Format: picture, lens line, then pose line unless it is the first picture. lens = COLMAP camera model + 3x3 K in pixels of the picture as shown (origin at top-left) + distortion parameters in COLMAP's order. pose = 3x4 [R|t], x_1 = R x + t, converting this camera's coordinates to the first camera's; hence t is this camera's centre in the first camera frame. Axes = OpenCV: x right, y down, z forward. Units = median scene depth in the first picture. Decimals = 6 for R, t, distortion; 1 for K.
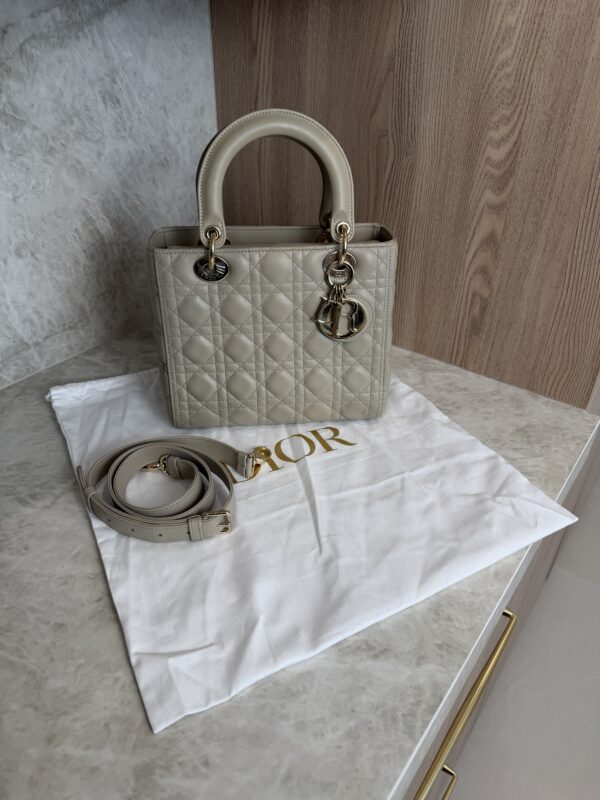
lens RADIAL K [[560.7, 0, 300.0], [0, 560.7, 400.0], [0, 0, 1]] dist [-0.025162, -0.005487]
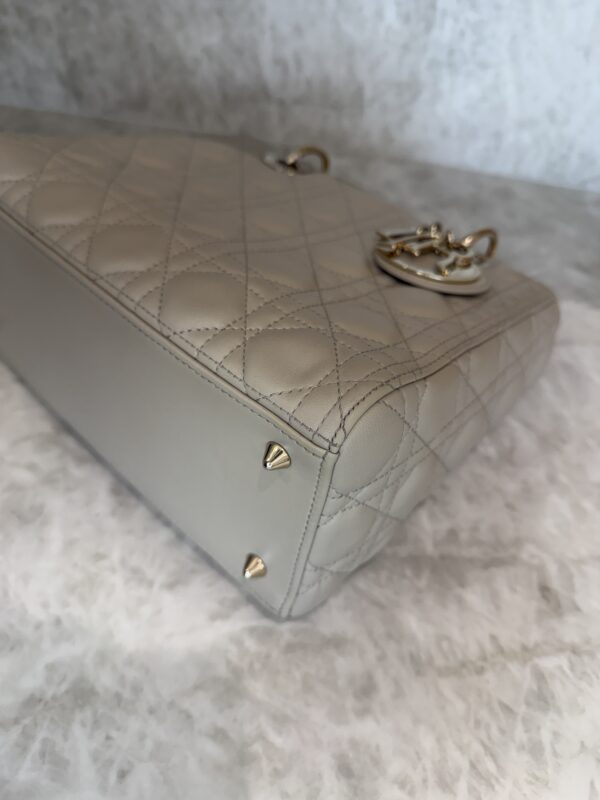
lens RADIAL K [[598.9, 0, 302.0], [0, 598.9, 401.0], [0, 0, 1]] dist [-0.073495, 0.034706]
pose [[0.504344, 0.640314, -0.579341, 0.282972], [-0.560431, 0.753141, 0.344523, -0.092749], [0.656928, 0.150923, 0.738693, 0.525891]]
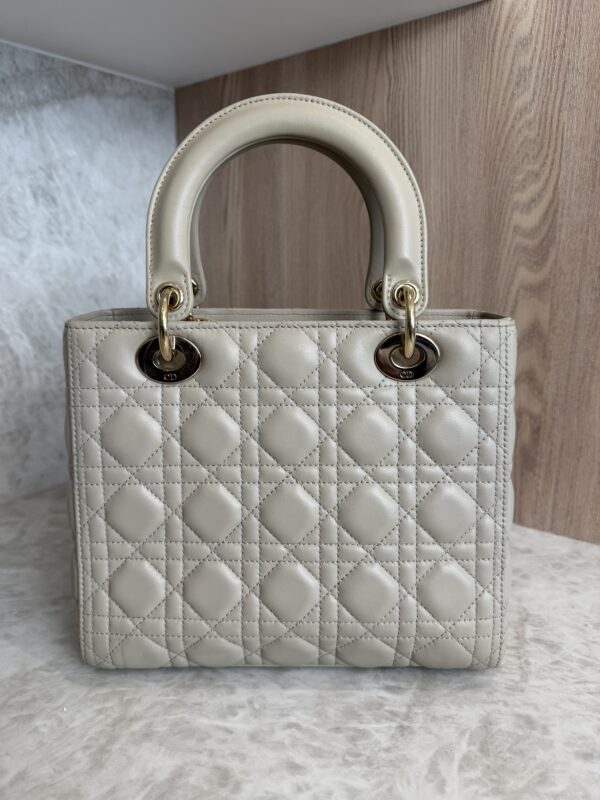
lens RADIAL K [[580.6, 0, 300.7], [0, 580.6, 399.1], [0, 0, 1]] dist [-0.027598, 0.004297]
pose [[0.999763, -0.021739, -0.001320, 0.036191], [0.019723, 0.929447, -0.368429, 0.063462], [0.009236, 0.368316, 0.929655, 0.323000]]
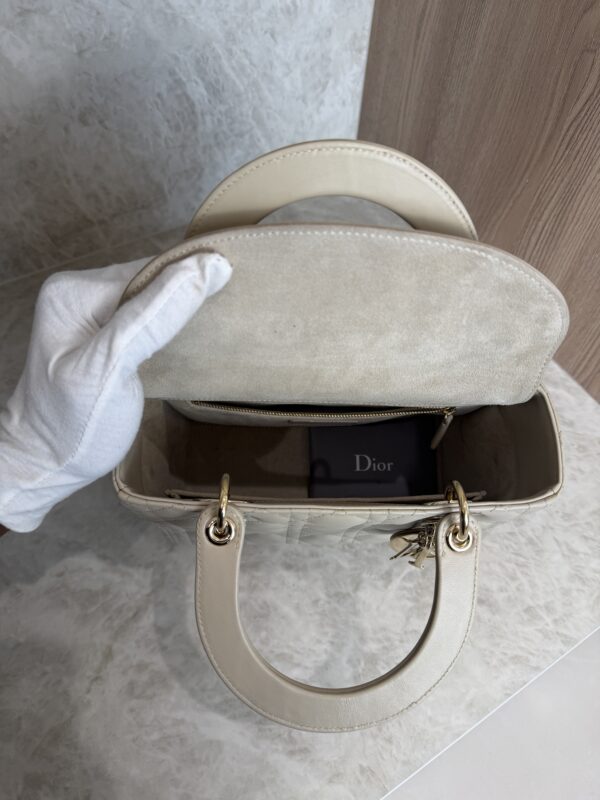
lens RADIAL K [[579.0, 0, 304.2], [0, 579.0, 398.6], [0, 0, 1]] dist [-0.011628, -0.006677]
pose [[0.932239, 0.314419, -0.179084, 0.087104], [-0.239255, 0.906909, 0.346804, -0.259019], [0.271455, -0.280458, 0.920682, 0.173810]]
